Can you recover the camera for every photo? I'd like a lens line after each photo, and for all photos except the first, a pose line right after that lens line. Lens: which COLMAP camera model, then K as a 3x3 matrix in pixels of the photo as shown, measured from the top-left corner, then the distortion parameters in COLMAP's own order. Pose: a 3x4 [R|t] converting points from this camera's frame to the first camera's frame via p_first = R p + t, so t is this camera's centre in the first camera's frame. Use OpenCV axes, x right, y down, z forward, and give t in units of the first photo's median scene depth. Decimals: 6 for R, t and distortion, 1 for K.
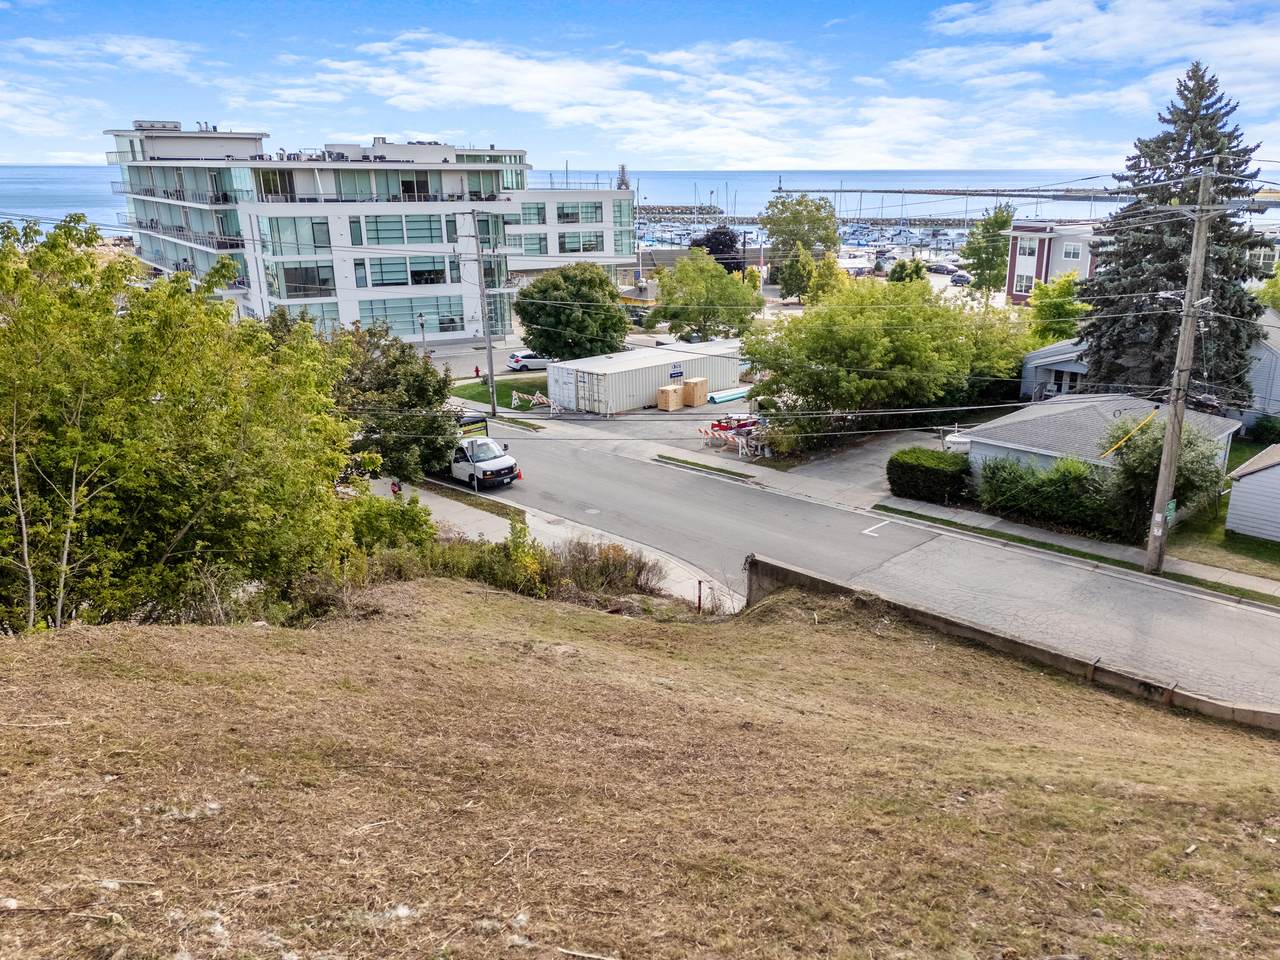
lens RADIAL K [[923.9, 0, 632.7], [0, 923.9, 484.9], [0, 0, 1]] dist [0.014732, -0.001285]
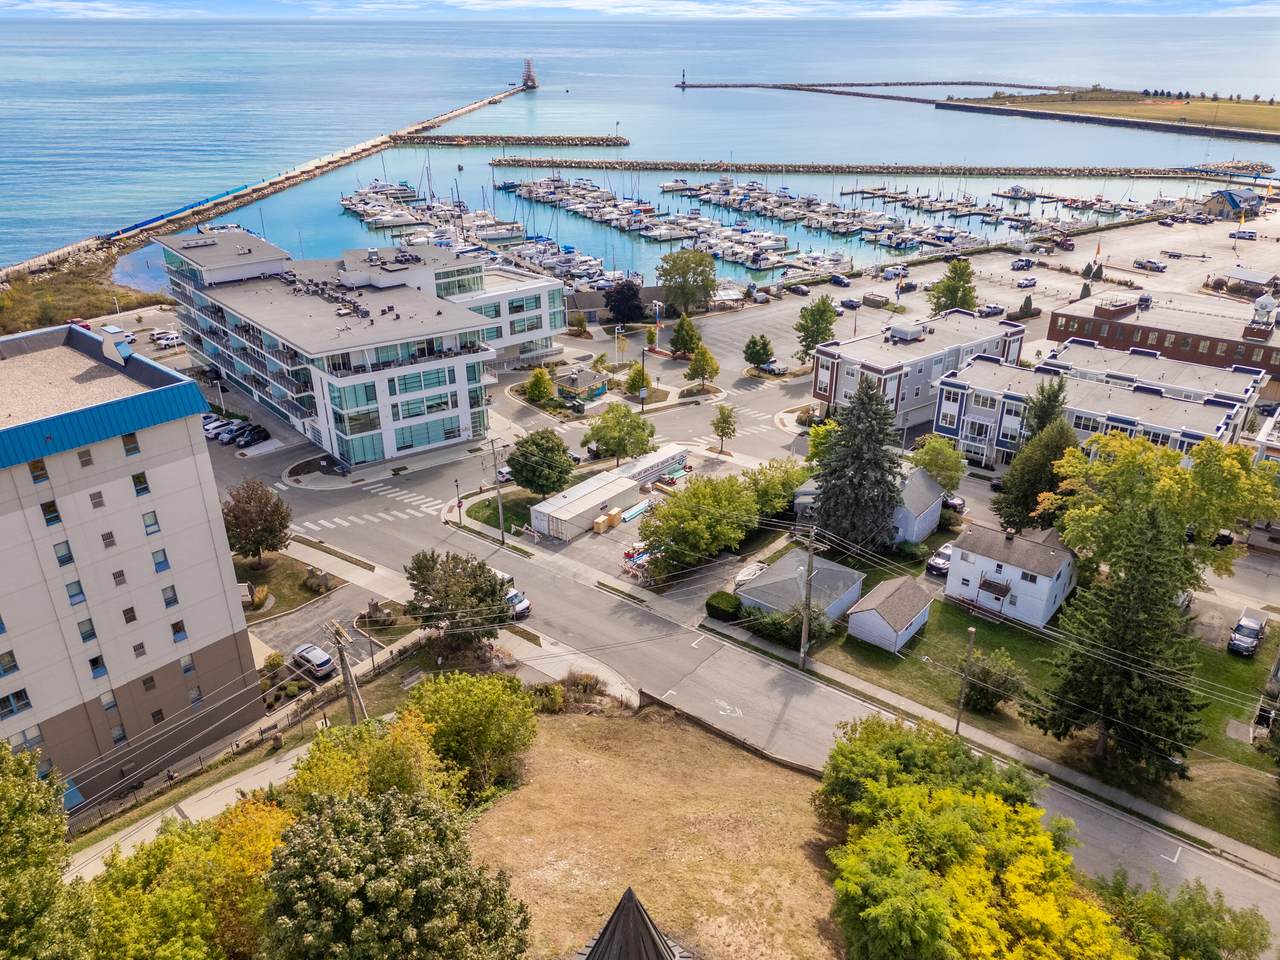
lens RADIAL K [[923.9, 0, 644.5], [0, 923.9, 475.0], [0, 0, 1]] dist [0.014732, -0.001285]
pose [[0.993877, -0.027908, 0.106911, -0.049145], [0.011921, 0.989012, 0.147351, -0.350311], [-0.109848, -0.145174, 0.983289, -0.583460]]
